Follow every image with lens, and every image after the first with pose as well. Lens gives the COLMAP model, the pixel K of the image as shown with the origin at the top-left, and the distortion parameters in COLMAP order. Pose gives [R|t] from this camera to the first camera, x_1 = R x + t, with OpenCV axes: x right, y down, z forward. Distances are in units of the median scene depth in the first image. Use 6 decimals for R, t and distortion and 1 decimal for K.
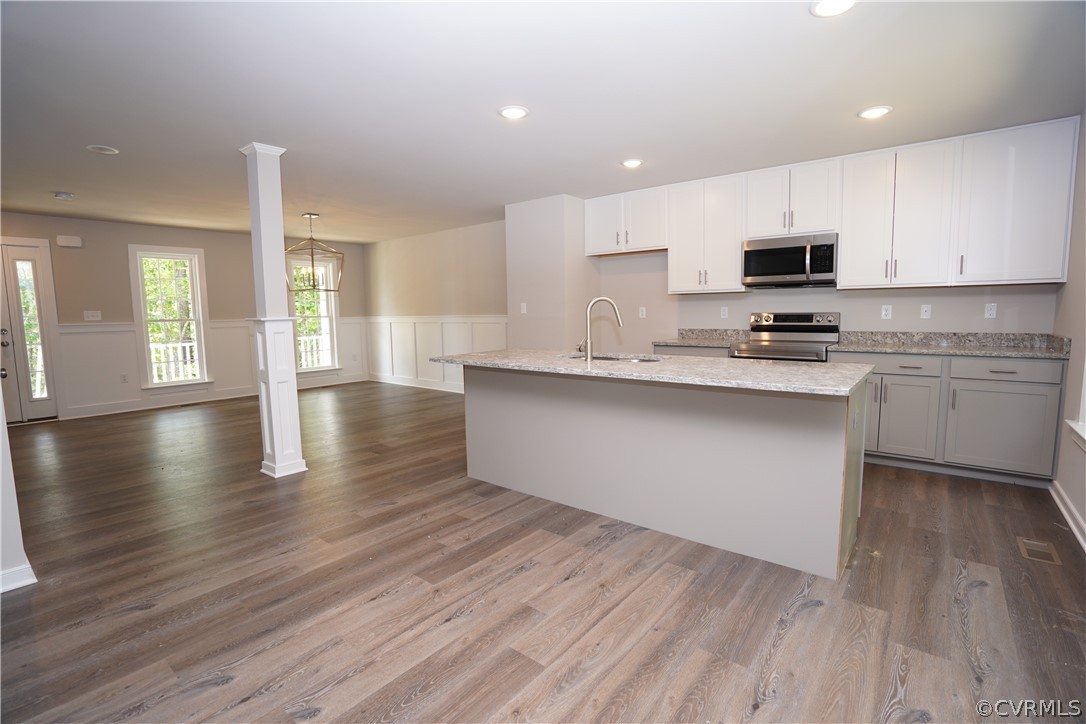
lens RADIAL K [[502.4, 0, 544.2], [0, 502.4, 361.1], [0, 0, 1]] dist [-0.026510, 0.007556]
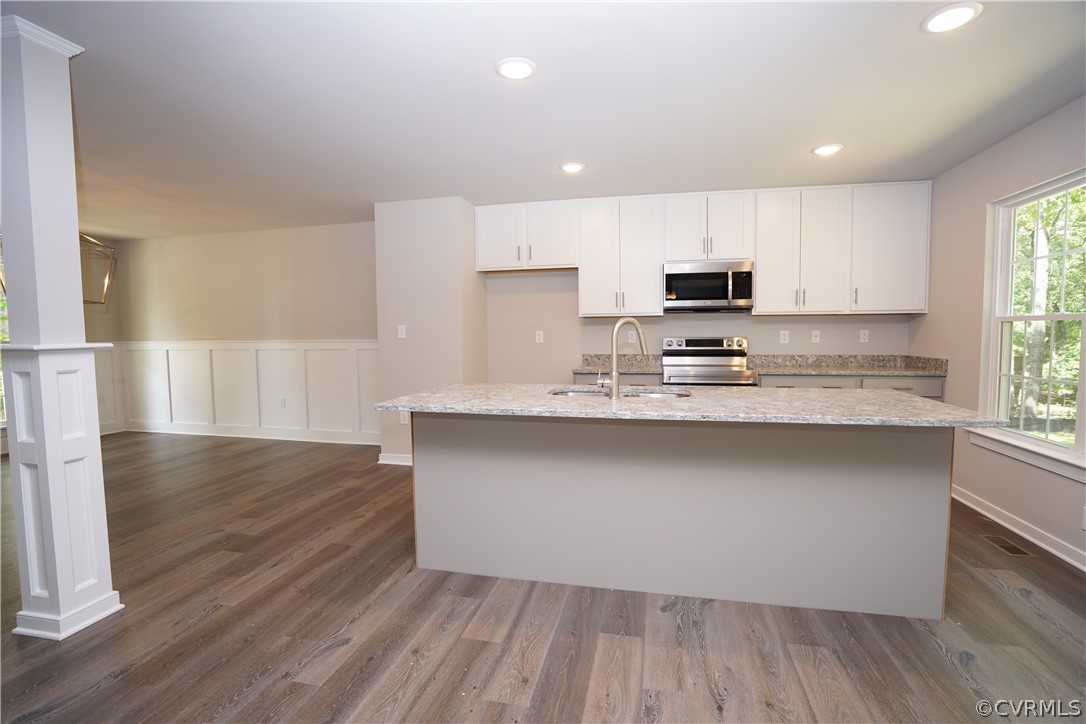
lens RADIAL K [[502.4, 0, 548.9], [0, 502.4, 366.0], [0, 0, 1]] dist [-0.026510, 0.007556]
pose [[0.898928, -0.023085, 0.437488, -0.281426], [0.039510, 0.998813, -0.028480, -0.026532], [-0.436311, 0.042886, 0.898773, 0.265804]]
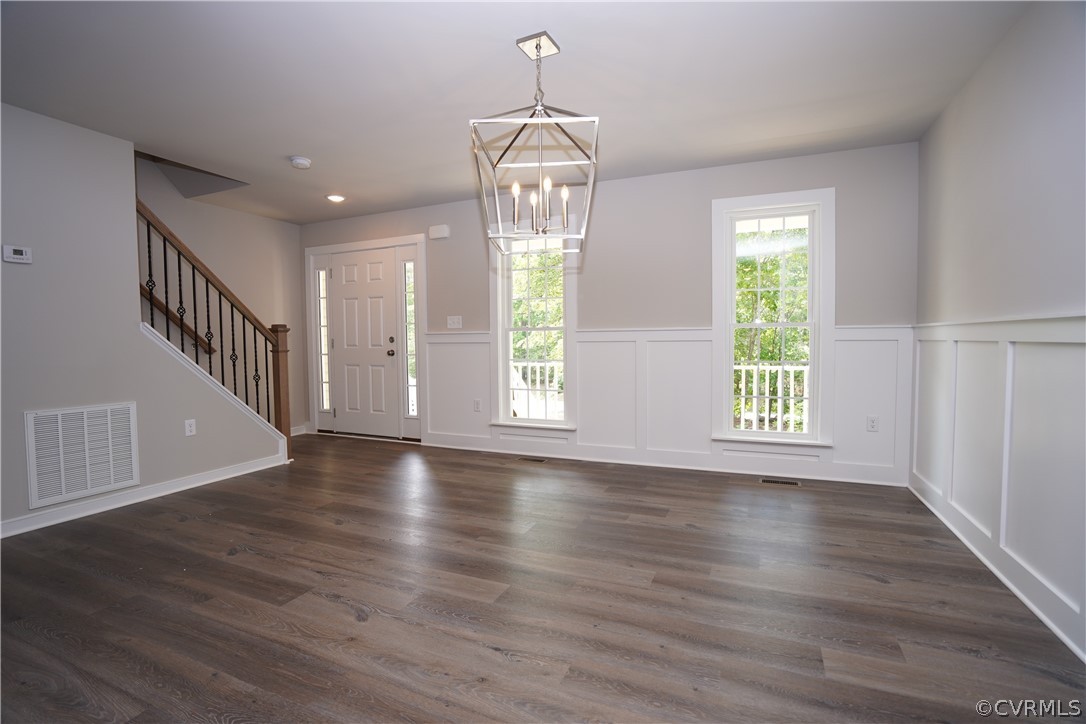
lens RADIAL K [[502.4, 0, 543.9], [0, 502.4, 357.7], [0, 0, 1]] dist [-0.026510, 0.007556]
pose [[0.269382, 0.061506, -0.961067, -0.151561], [-0.086822, 0.995446, 0.039370, -0.120490], [0.959112, 0.072836, 0.273495, 1.395760]]
